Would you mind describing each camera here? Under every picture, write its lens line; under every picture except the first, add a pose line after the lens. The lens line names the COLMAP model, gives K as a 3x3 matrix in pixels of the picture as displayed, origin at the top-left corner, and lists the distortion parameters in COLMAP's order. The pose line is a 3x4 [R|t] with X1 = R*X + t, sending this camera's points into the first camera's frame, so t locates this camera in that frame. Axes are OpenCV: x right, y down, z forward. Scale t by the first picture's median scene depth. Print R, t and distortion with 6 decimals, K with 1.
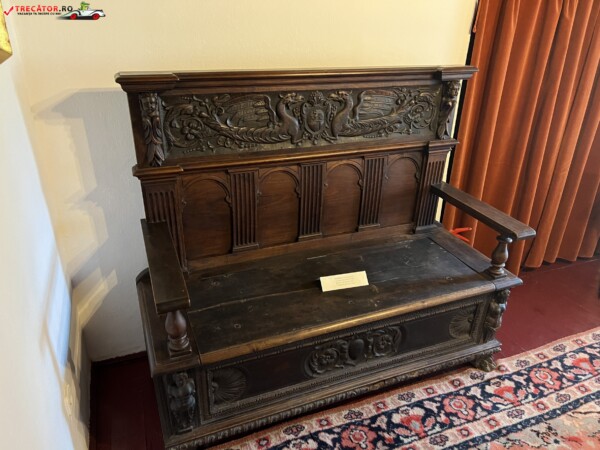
lens RADIAL K [[454.2, 0, 292.2], [0, 454.2, 231.5], [0, 0, 1]] dist [0.061313, -0.062966]
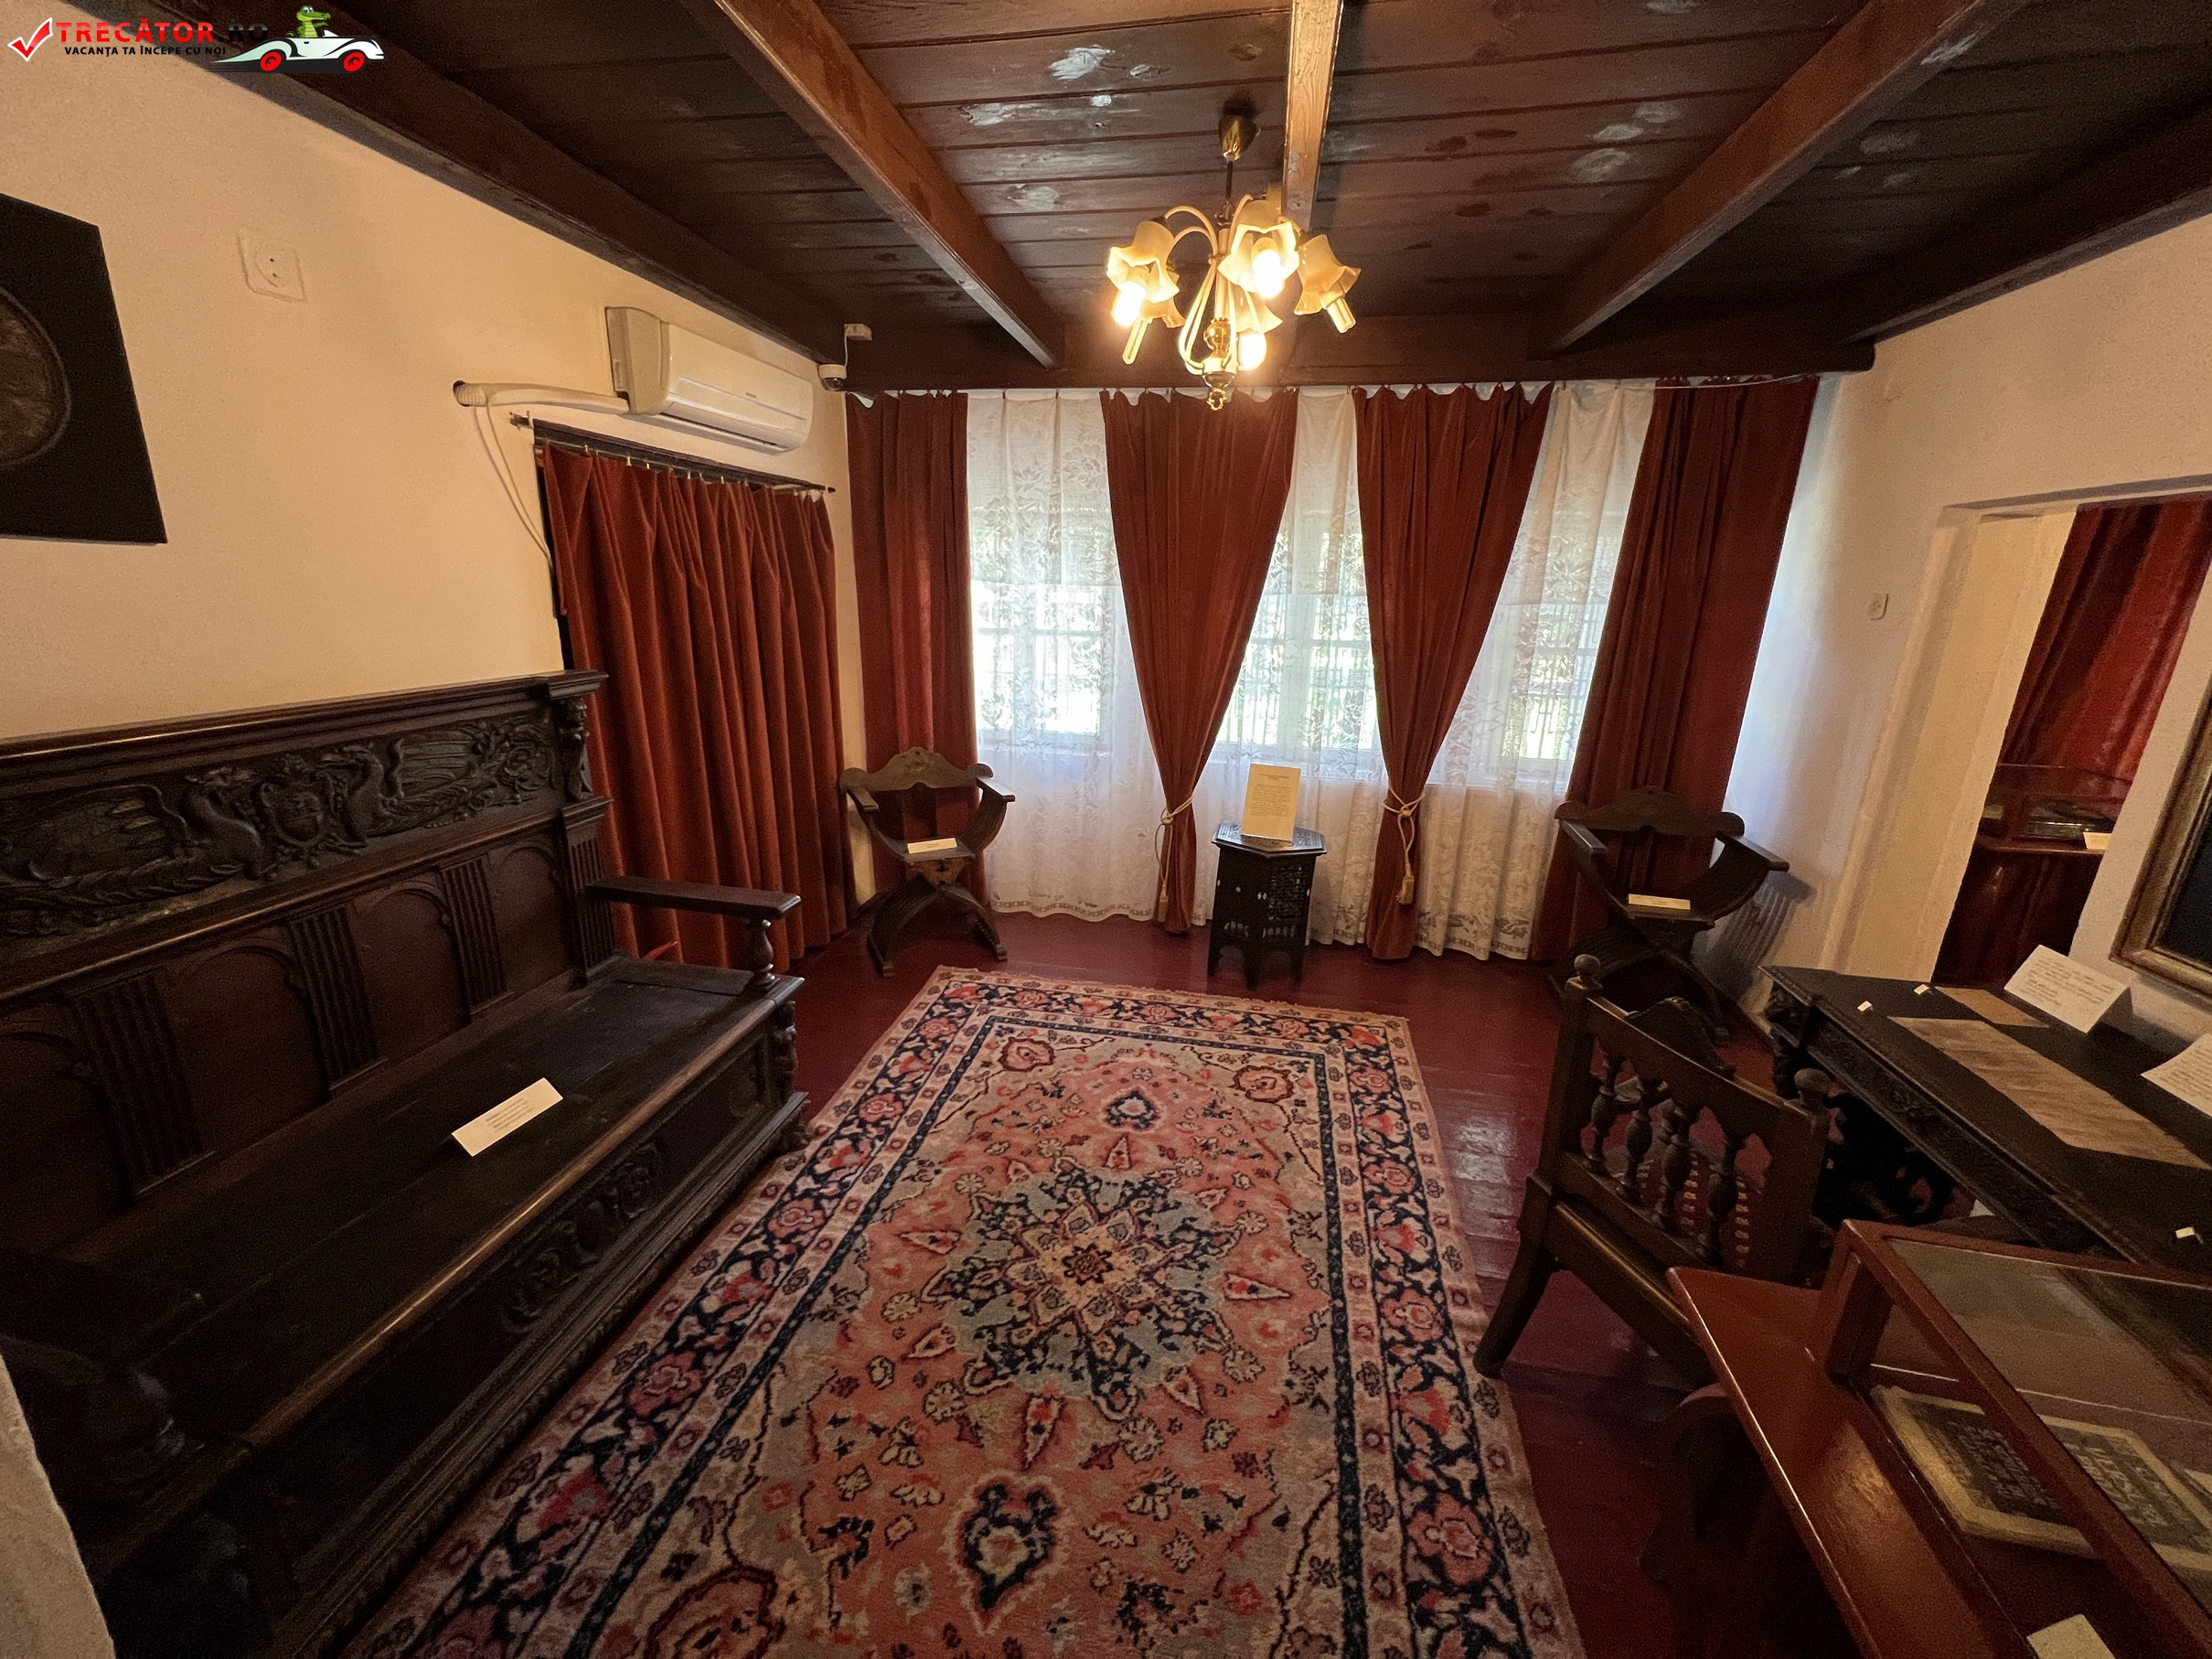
lens RADIAL K [[890.2, 0, 1076.2], [0, 890.2, 836.5], [0, 0, 1]] dist [0.000380, -0.000143]
pose [[0.568371, -0.245441, 0.785311, -0.199681], [0.359831, 0.932502, 0.031016, 0.020226], [-0.739916, 0.264950, 0.618324, -0.092543]]
